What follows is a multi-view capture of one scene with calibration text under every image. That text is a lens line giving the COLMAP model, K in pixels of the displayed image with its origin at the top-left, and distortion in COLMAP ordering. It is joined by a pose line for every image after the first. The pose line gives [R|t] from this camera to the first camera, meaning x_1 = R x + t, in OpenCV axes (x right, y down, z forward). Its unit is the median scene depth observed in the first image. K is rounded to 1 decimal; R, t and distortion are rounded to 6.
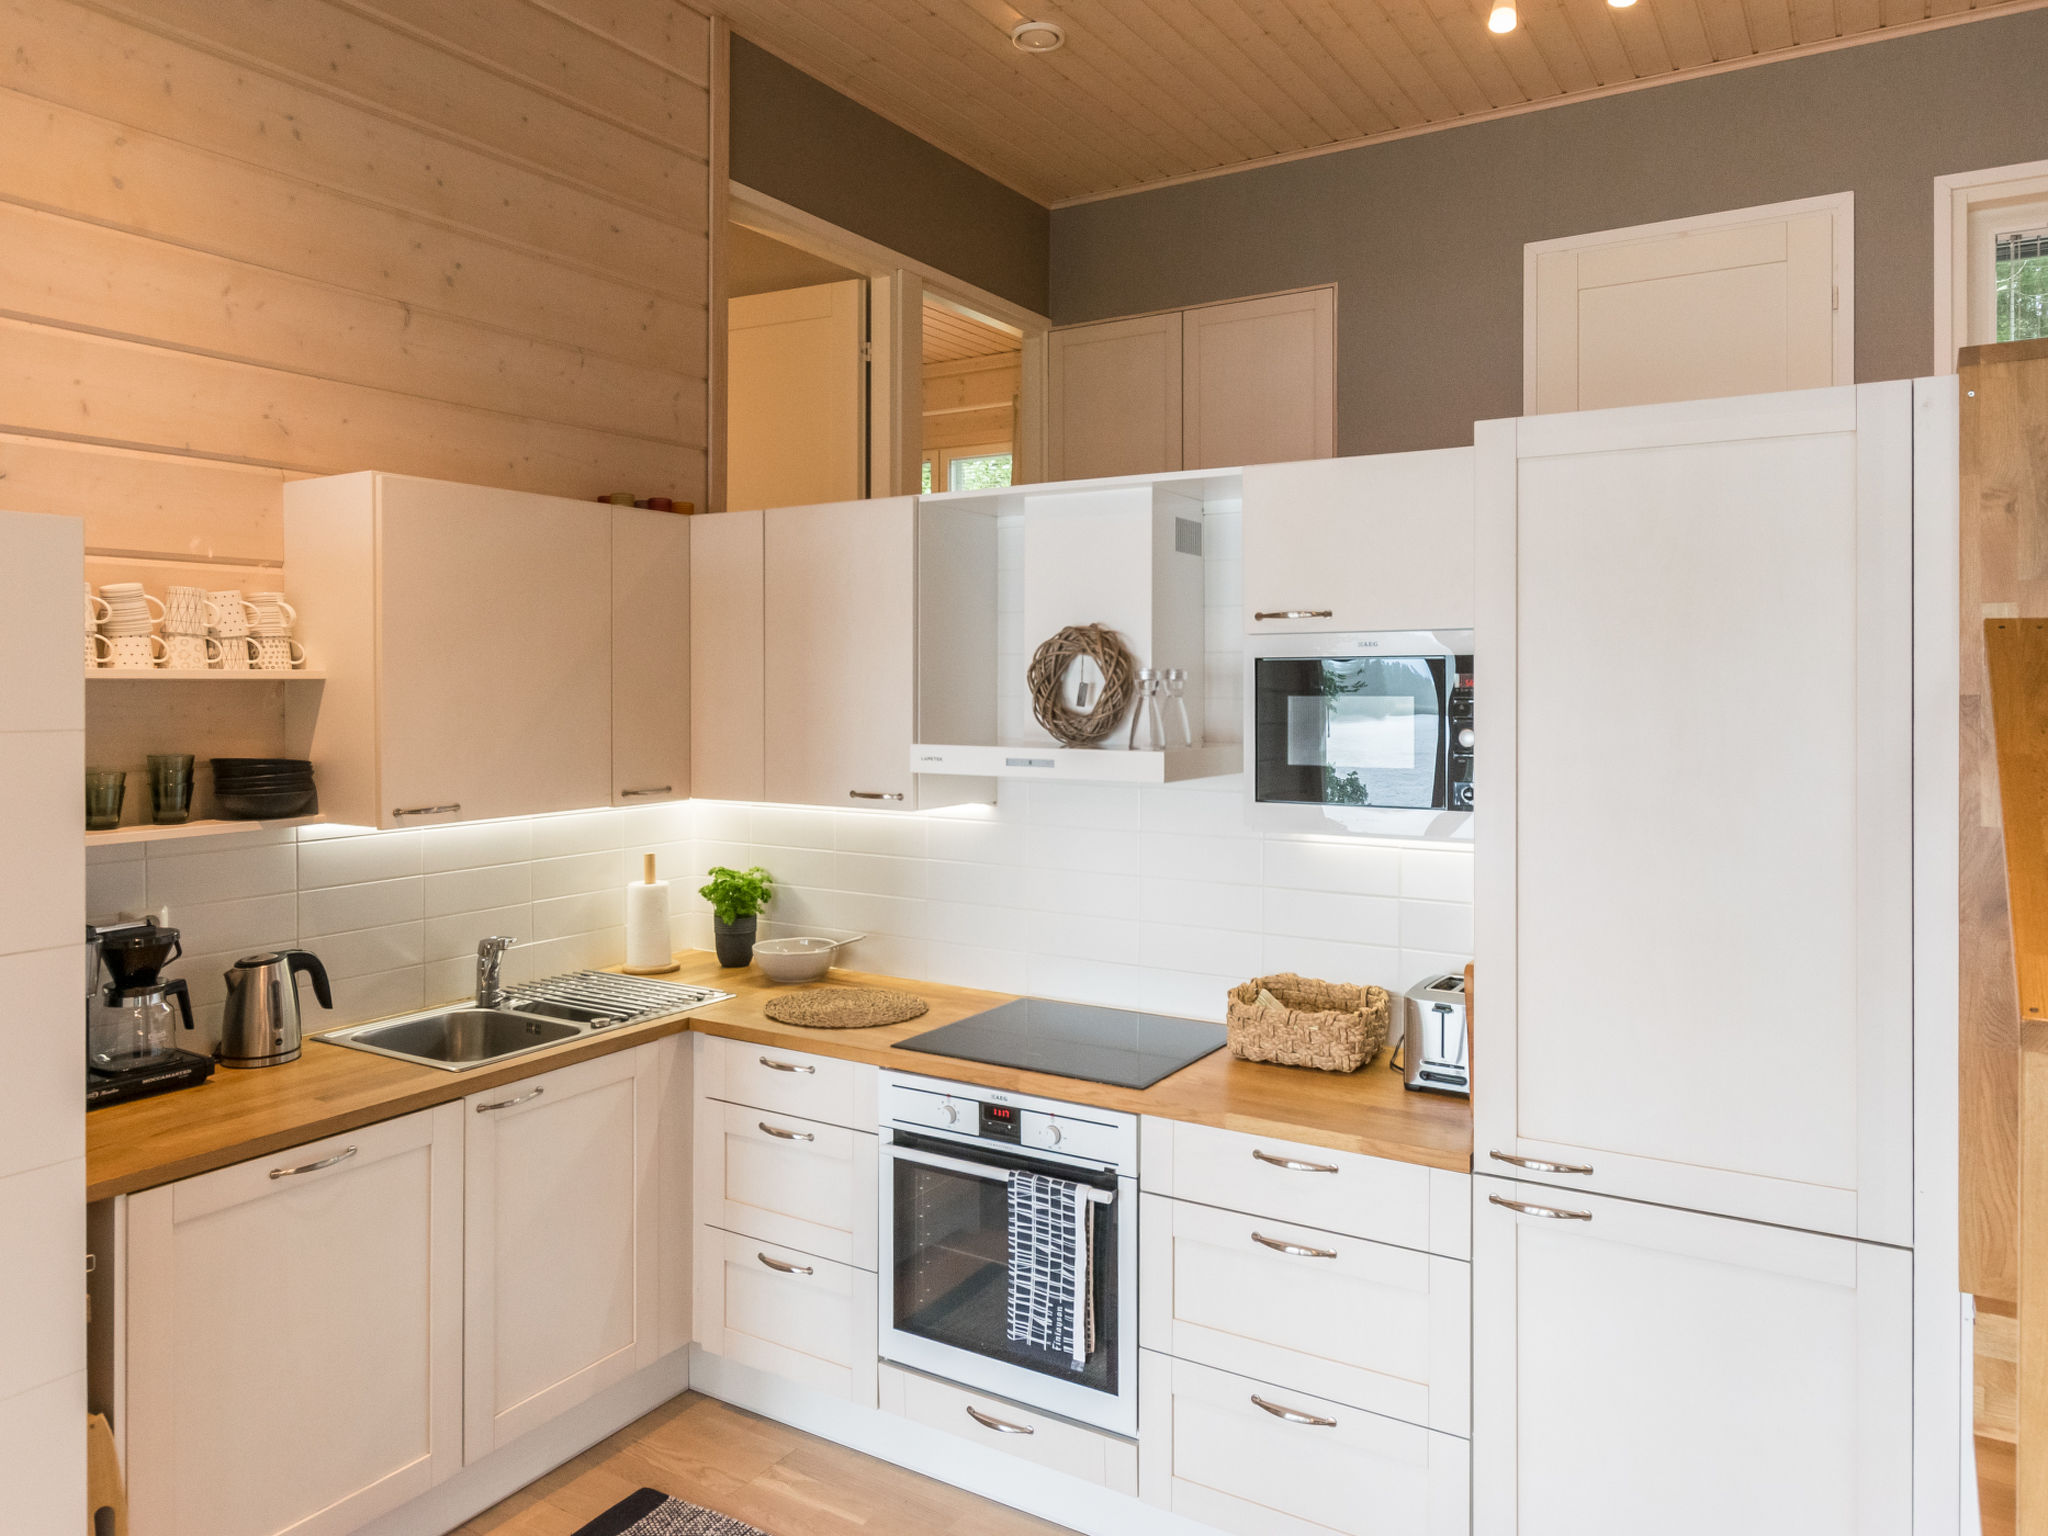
lens RADIAL K [[1372.6, 0, 1027.6], [0, 1372.6, 693.8], [0, 0, 1]] dist [-0.003296, 0.009776]
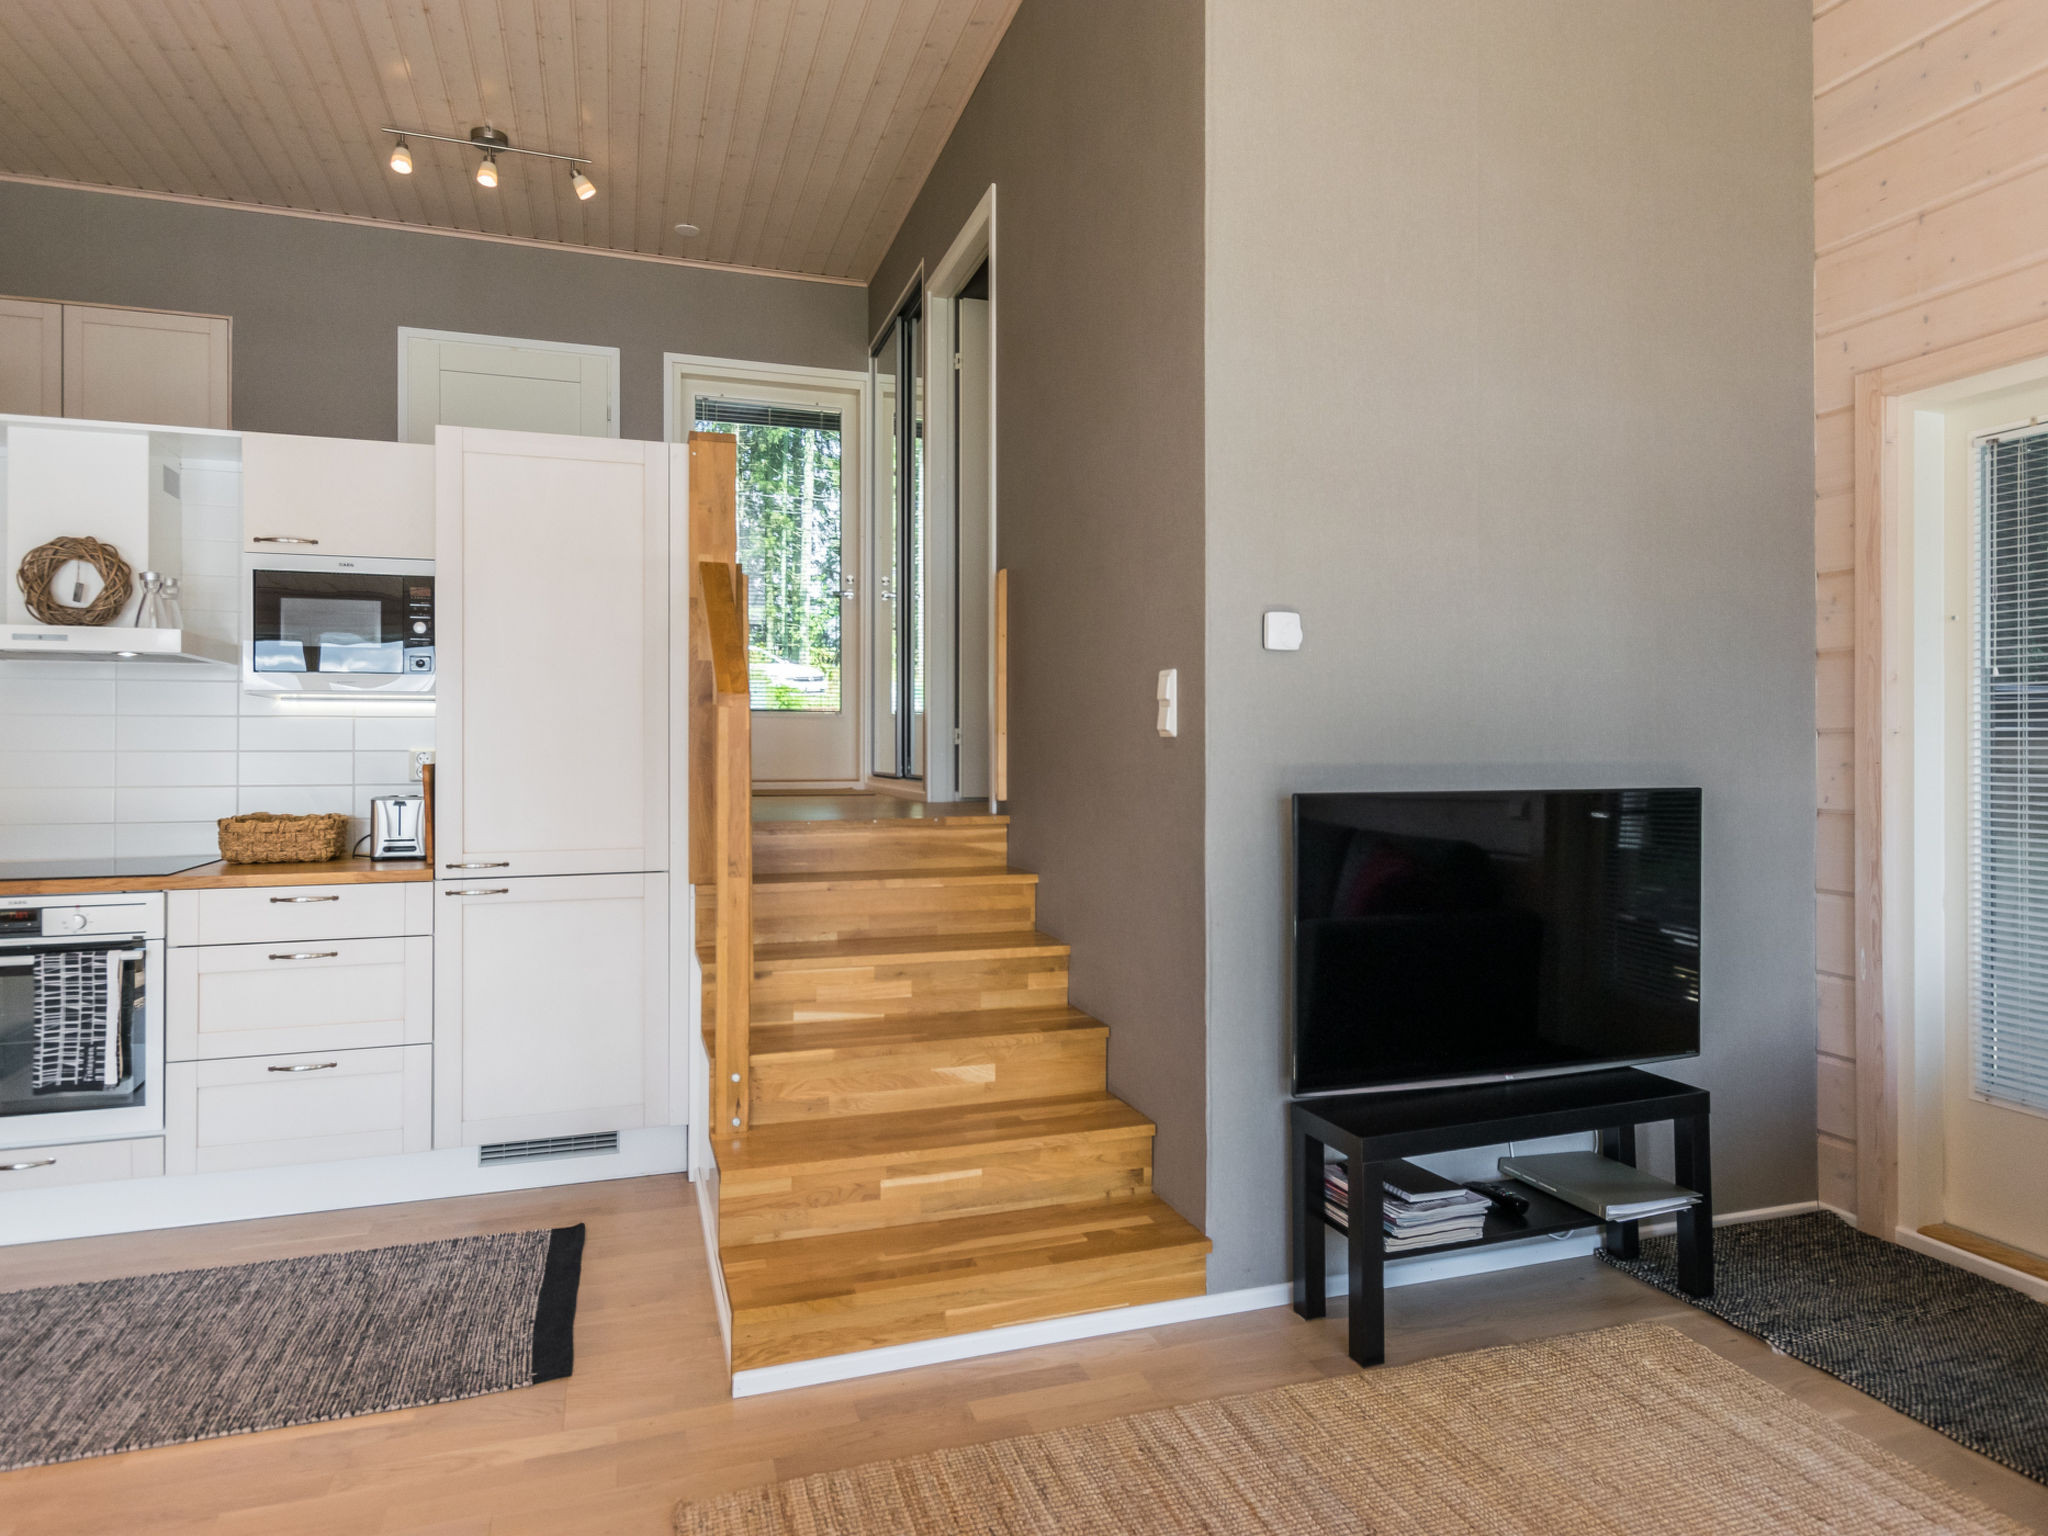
lens RADIAL K [[1204.5, 0, 1016.9], [0, 1204.5, 705.4], [0, 0, 1]] dist [0.007201, -0.007748]
pose [[0.635813, 0.021463, 0.771545, -0.299017], [0.008514, 0.999357, -0.034816, 0.170284], [-0.771796, 0.028705, 0.635222, -0.390451]]
